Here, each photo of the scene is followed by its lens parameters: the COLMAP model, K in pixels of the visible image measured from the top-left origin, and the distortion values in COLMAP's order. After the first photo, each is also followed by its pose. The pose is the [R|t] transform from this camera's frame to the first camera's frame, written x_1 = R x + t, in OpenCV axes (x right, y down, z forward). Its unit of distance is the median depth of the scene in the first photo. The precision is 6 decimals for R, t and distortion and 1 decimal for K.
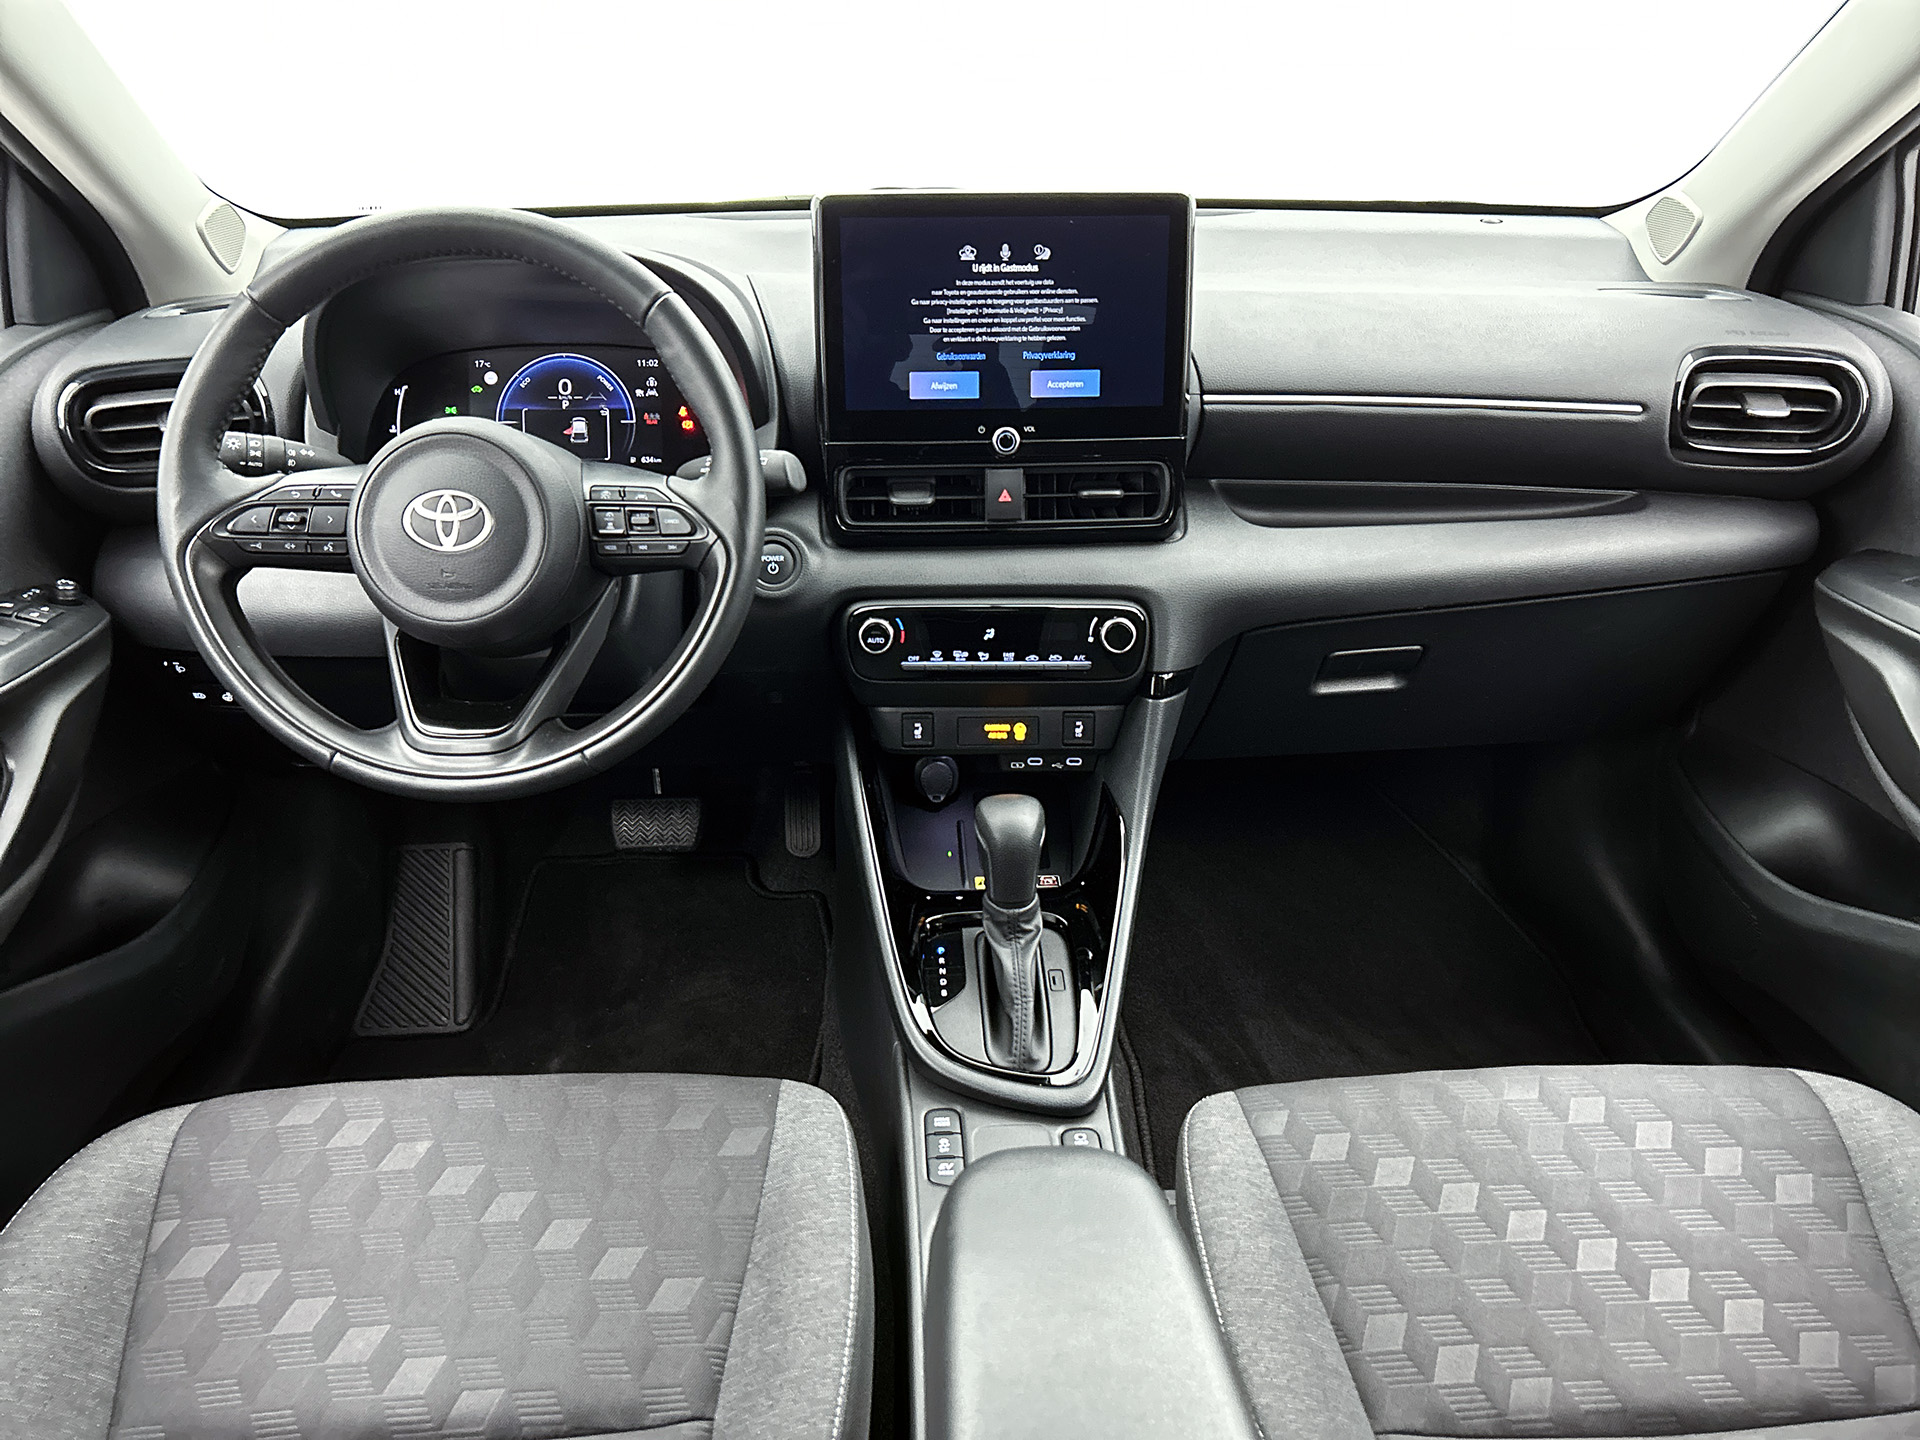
lens RADIAL K [[1474.6, 0, 955.5], [0, 1474.6, 711.1], [0, 0, 1]] dist [-0.007831, 0.006625]
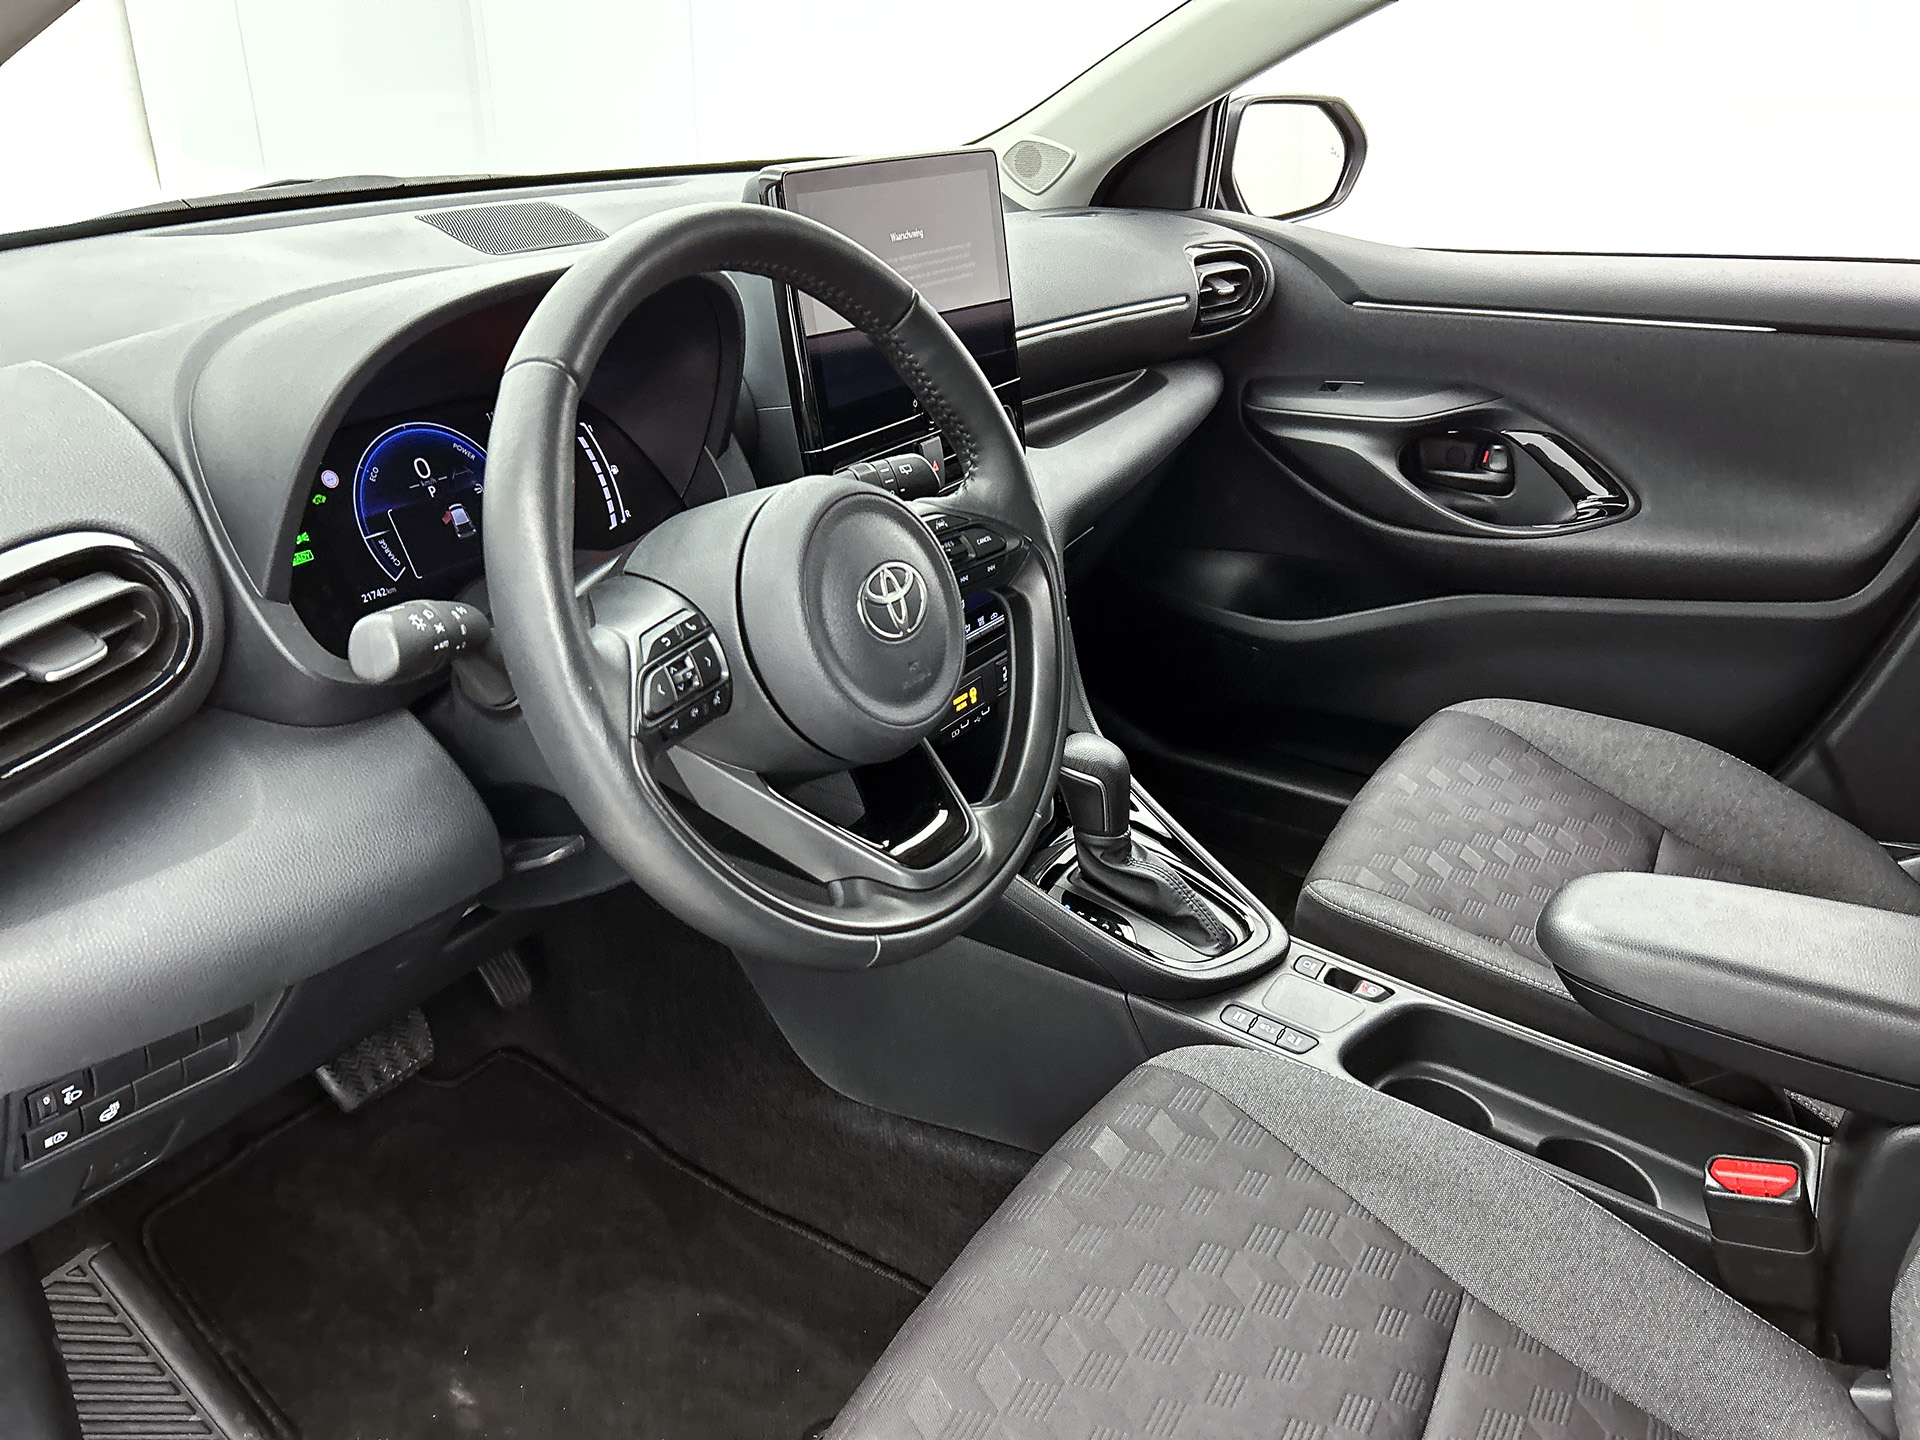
lens RADIAL K [[1474.6, 0, 970.9], [0, 1474.6, 718.2], [0, 0, 1]] dist [-0.007831, 0.006625]
pose [[0.551384, -0.342426, 0.760737, -0.843887], [0.331804, 0.926666, 0.176623, -0.174025], [-0.765430, 0.155028, 0.624567, 0.437943]]
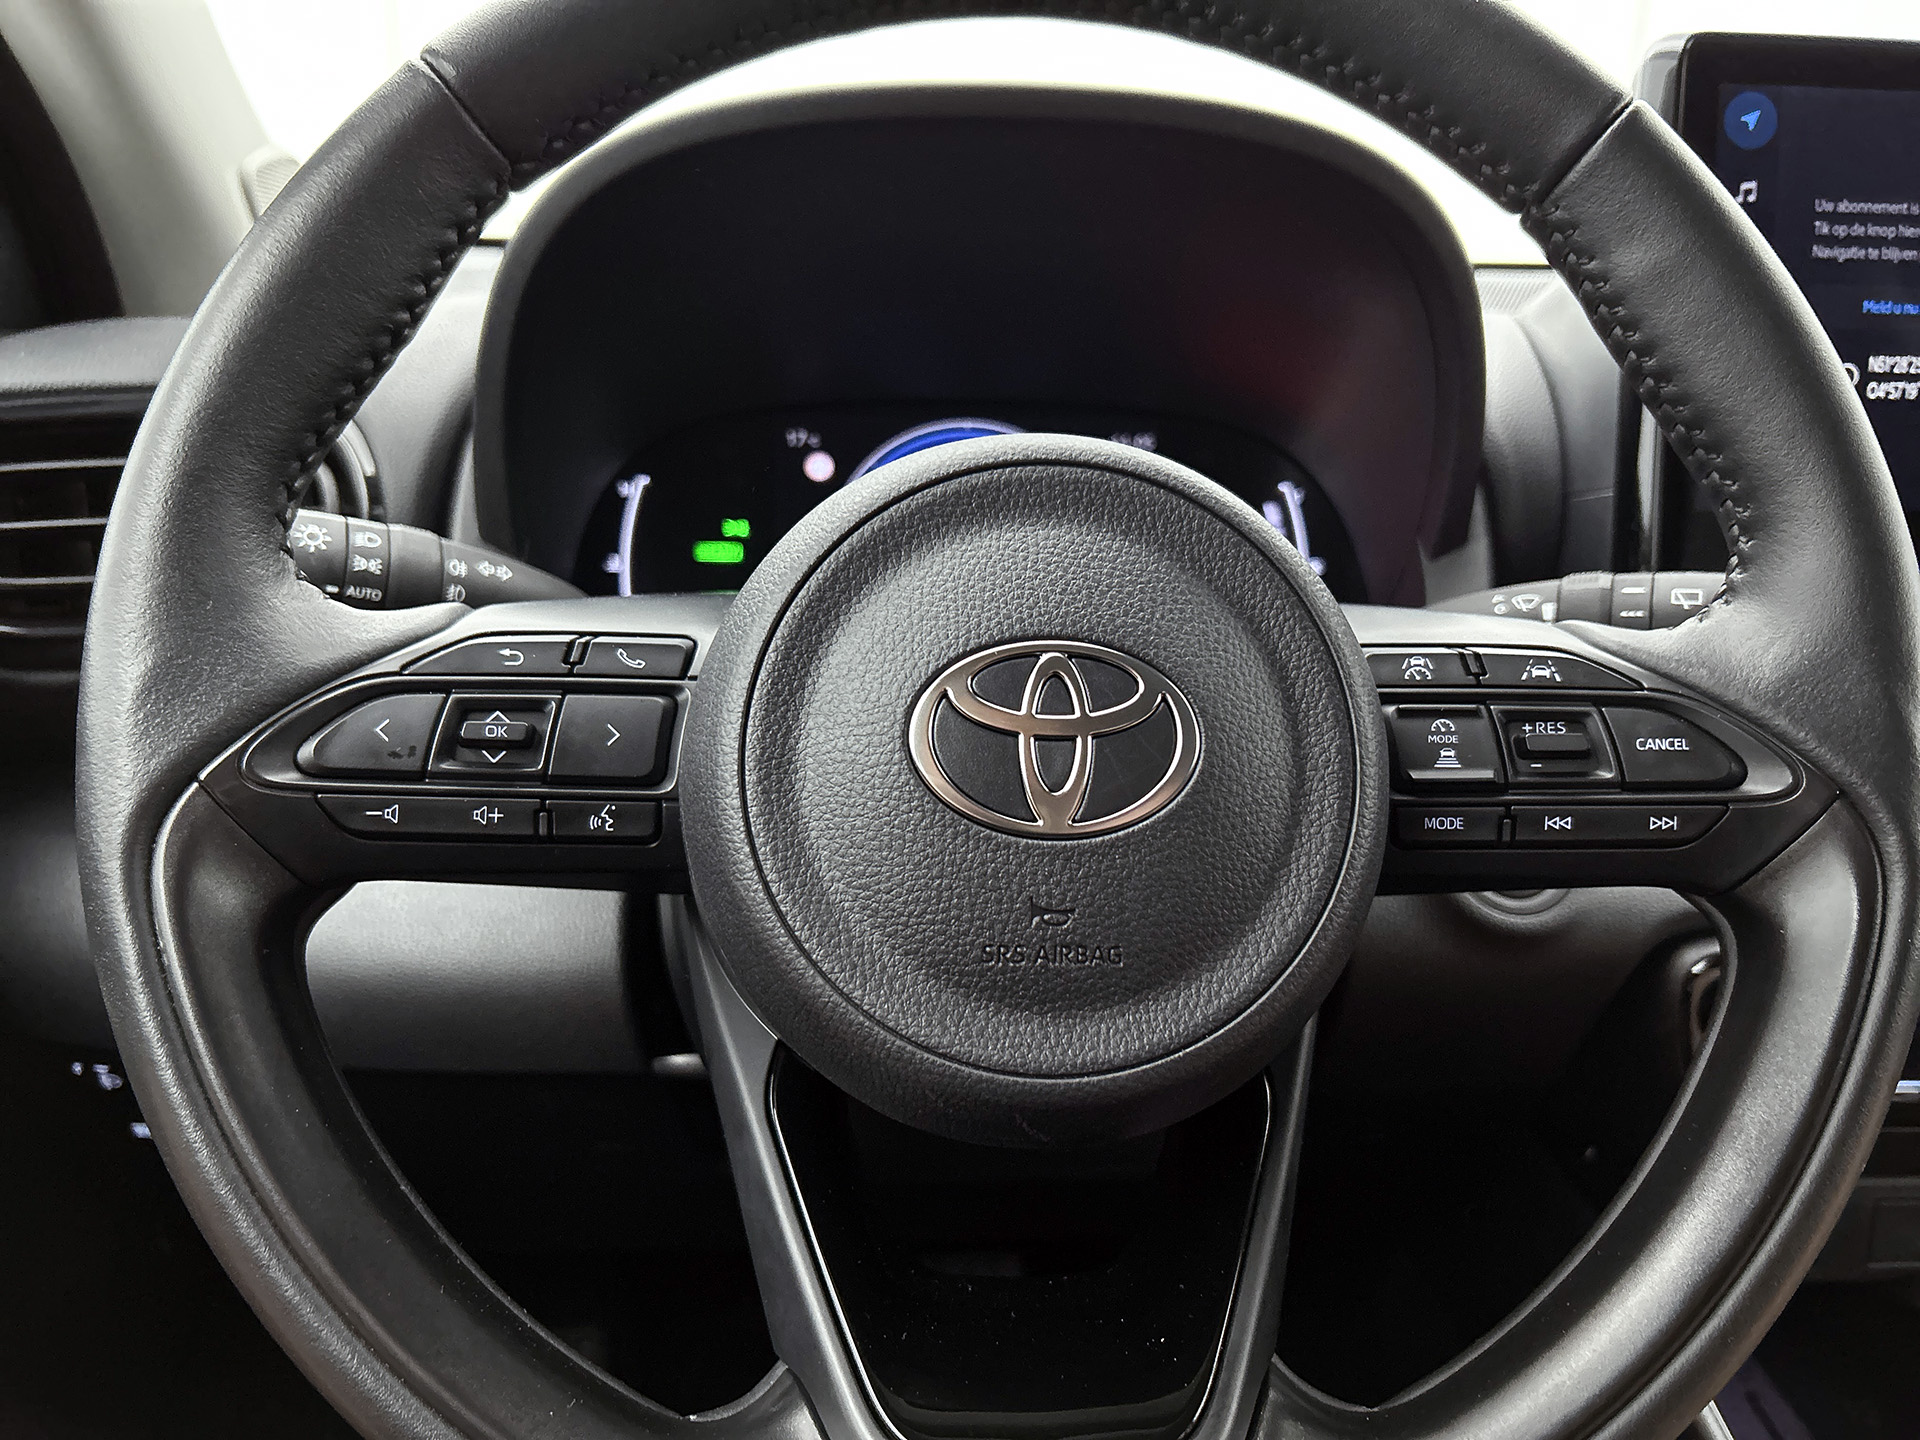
lens RADIAL K [[1474.6, 0, 946.5], [0, 1474.6, 704.5], [0, 0, 1]] dist [-0.007831, 0.006625]
pose [[0.998914, 0.006062, 0.046197, -0.345723], [0.002949, 0.981289, -0.192518, -0.069228], [-0.046500, 0.192445, 0.980205, 0.636501]]
